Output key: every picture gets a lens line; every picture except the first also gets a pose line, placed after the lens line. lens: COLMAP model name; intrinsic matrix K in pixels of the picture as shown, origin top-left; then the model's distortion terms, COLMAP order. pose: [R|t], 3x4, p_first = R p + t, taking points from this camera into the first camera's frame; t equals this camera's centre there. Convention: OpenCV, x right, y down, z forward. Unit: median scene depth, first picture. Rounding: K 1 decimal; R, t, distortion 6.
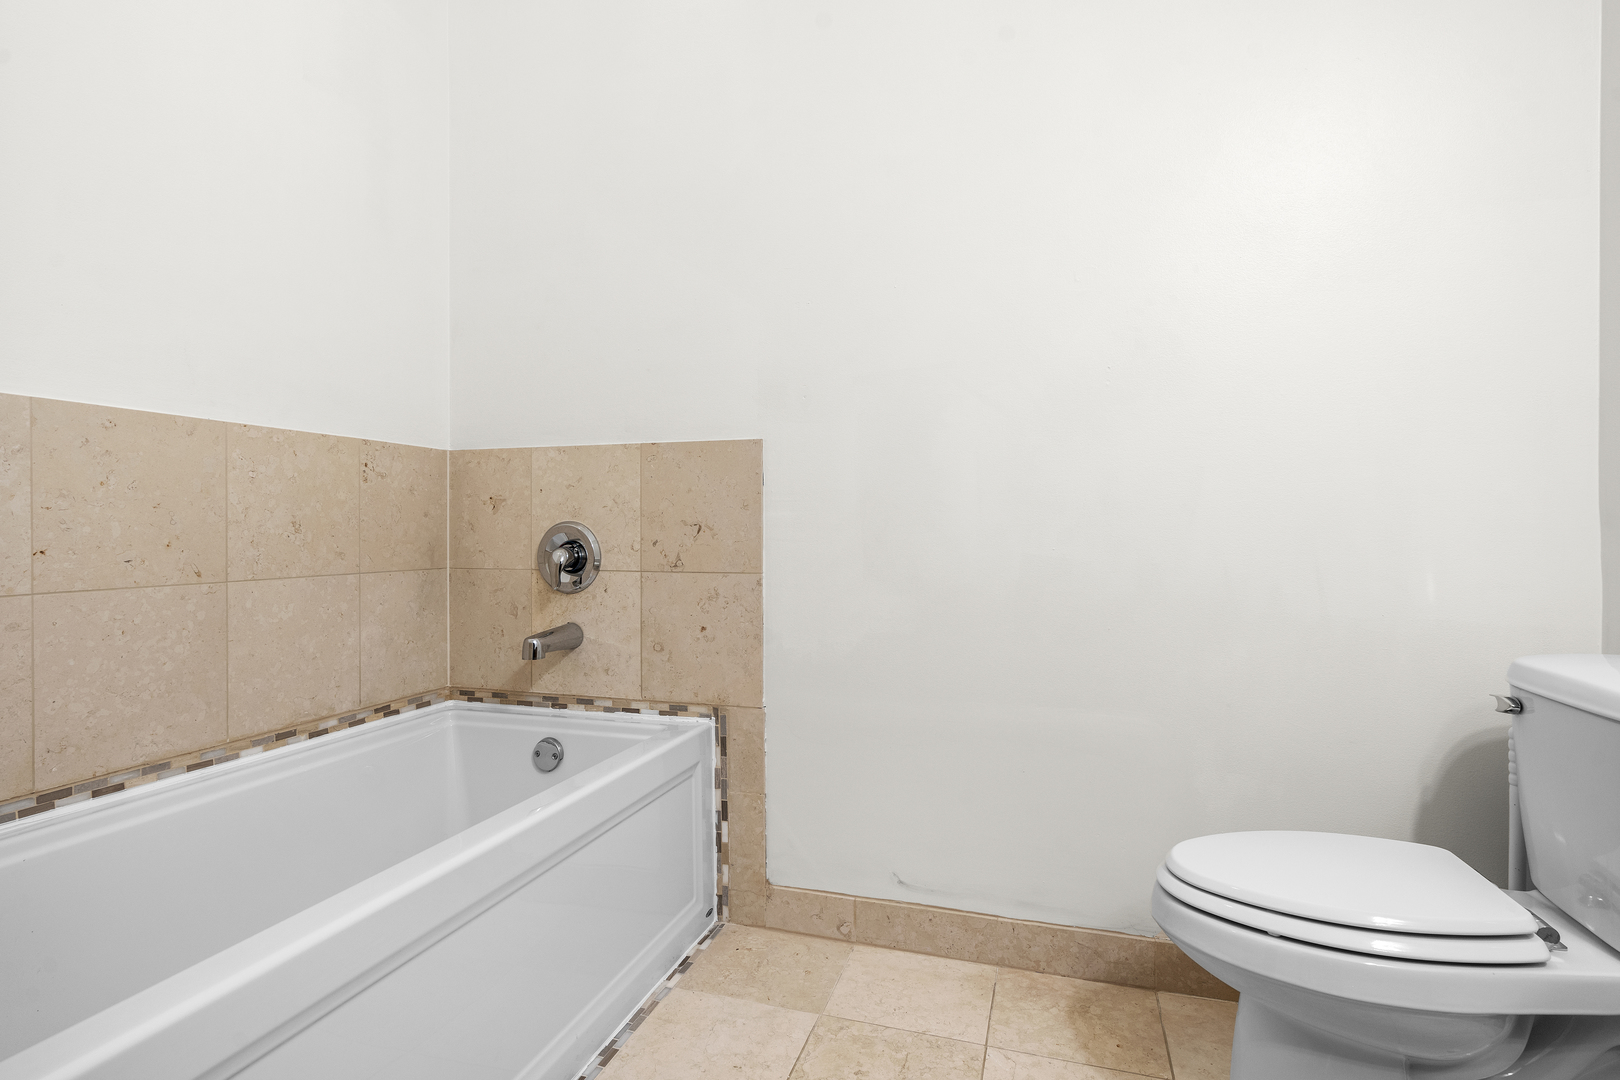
lens RADIAL K [[844.7, 0, 796.9], [0, 844.7, 540.9], [0, 0, 1]] dist [-0.005947, 0.000968]
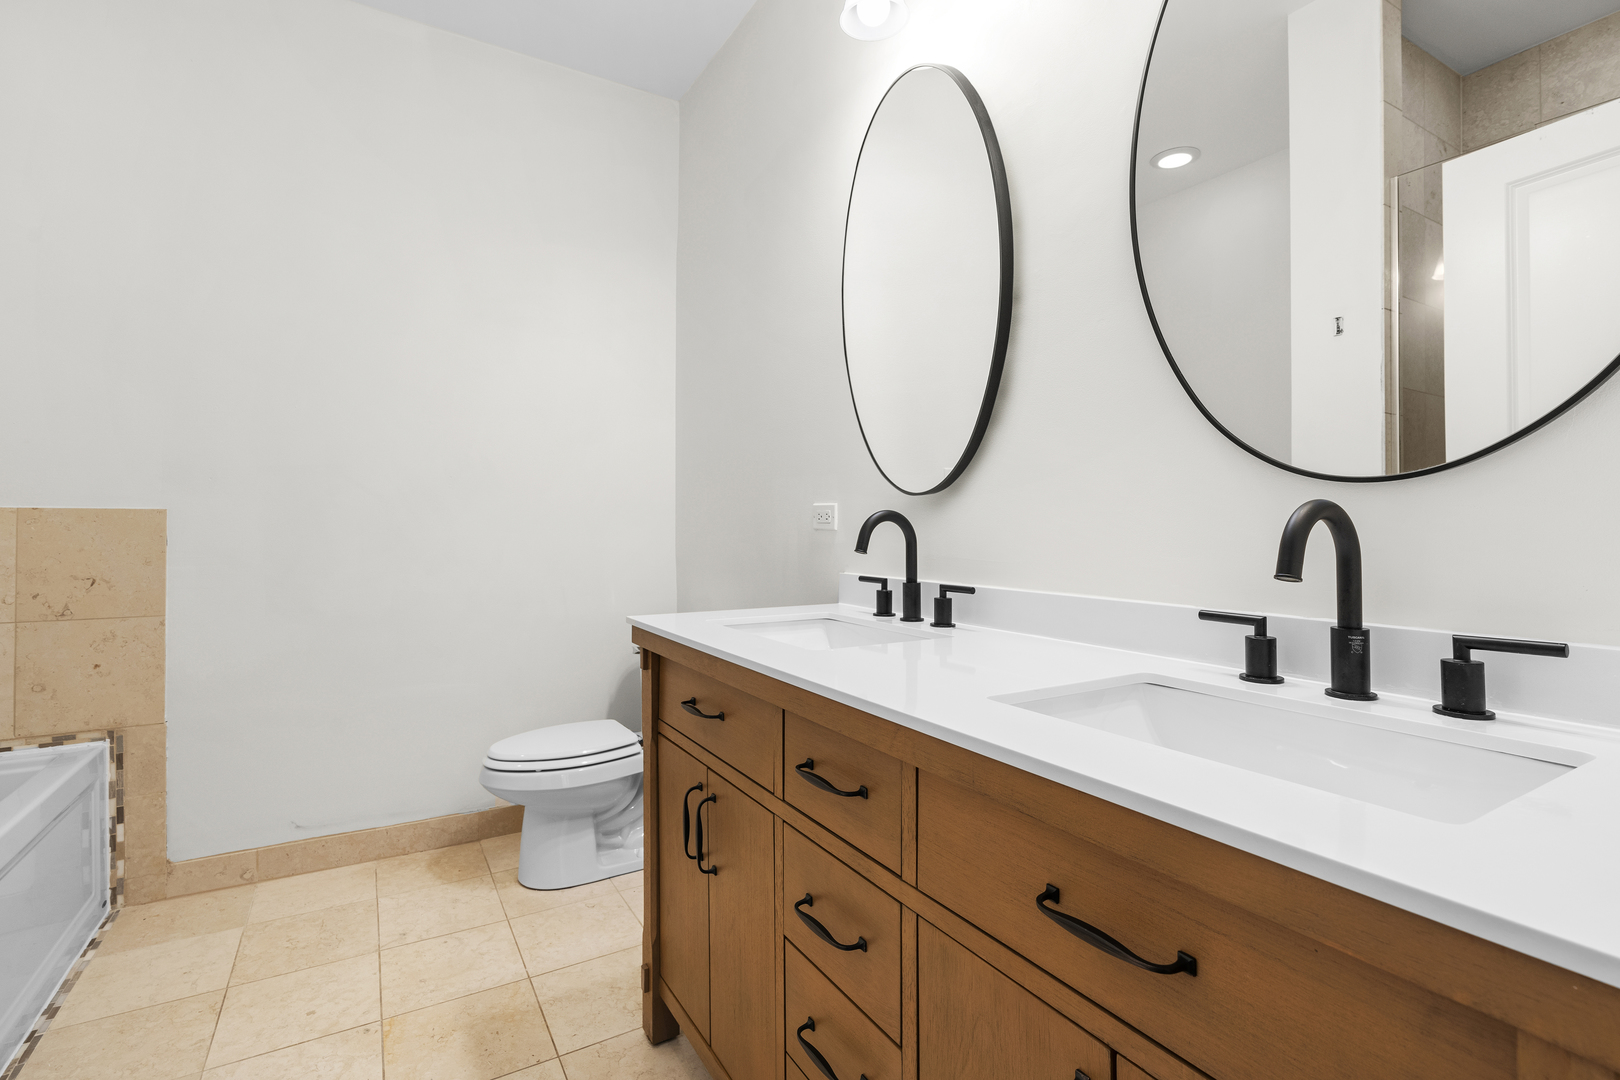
lens RADIAL K [[743.2, 0, 805.2], [0, 743.2, 522.1], [0, 0, 1]] dist [0.000600, 0.000927]
pose [[0.666559, 0.009137, 0.745396, -0.233825], [0.009869, 0.999729, -0.021080, -0.068324], [-0.745387, 0.021408, 0.666288, -0.455491]]
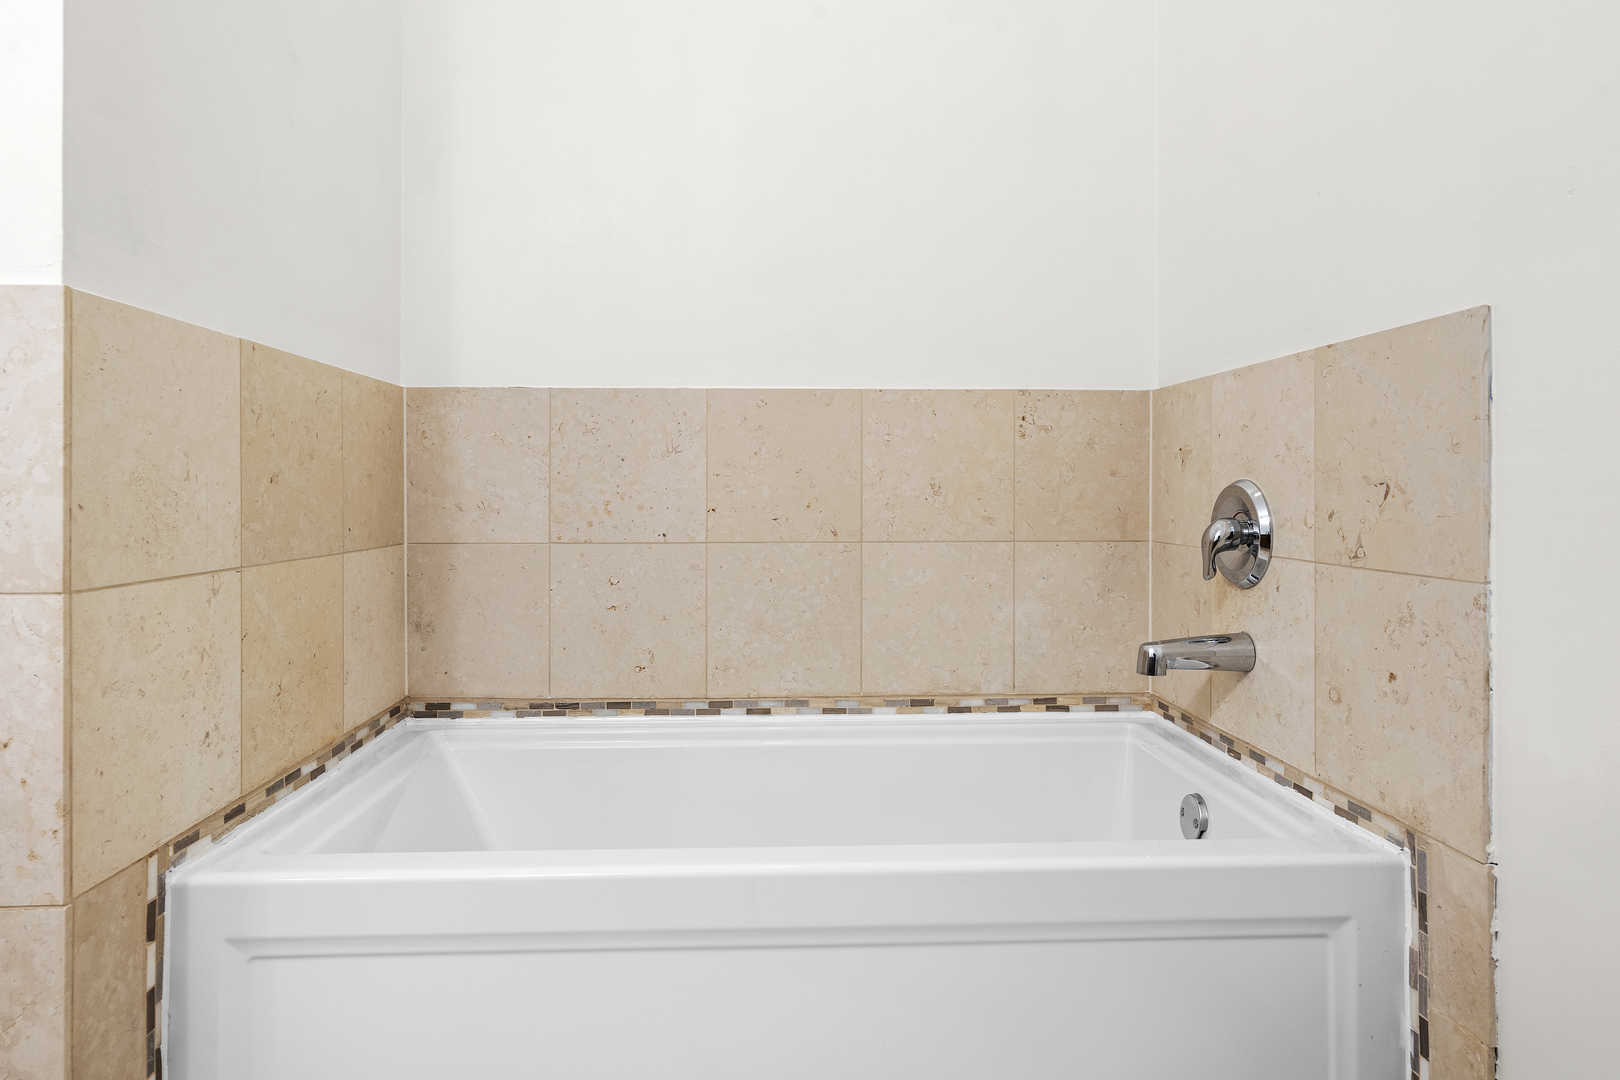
lens RADIAL K [[940.6, 0, 786.5], [0, 940.6, 489.7], [0, 0, 1]] dist [-0.000237, 0.001003]
pose [[0.329791, -0.000806, -0.944053, 0.334737], [-0.011687, 0.999920, -0.004936, -0.007953], [0.943981, 0.012661, 0.329755, 0.446010]]
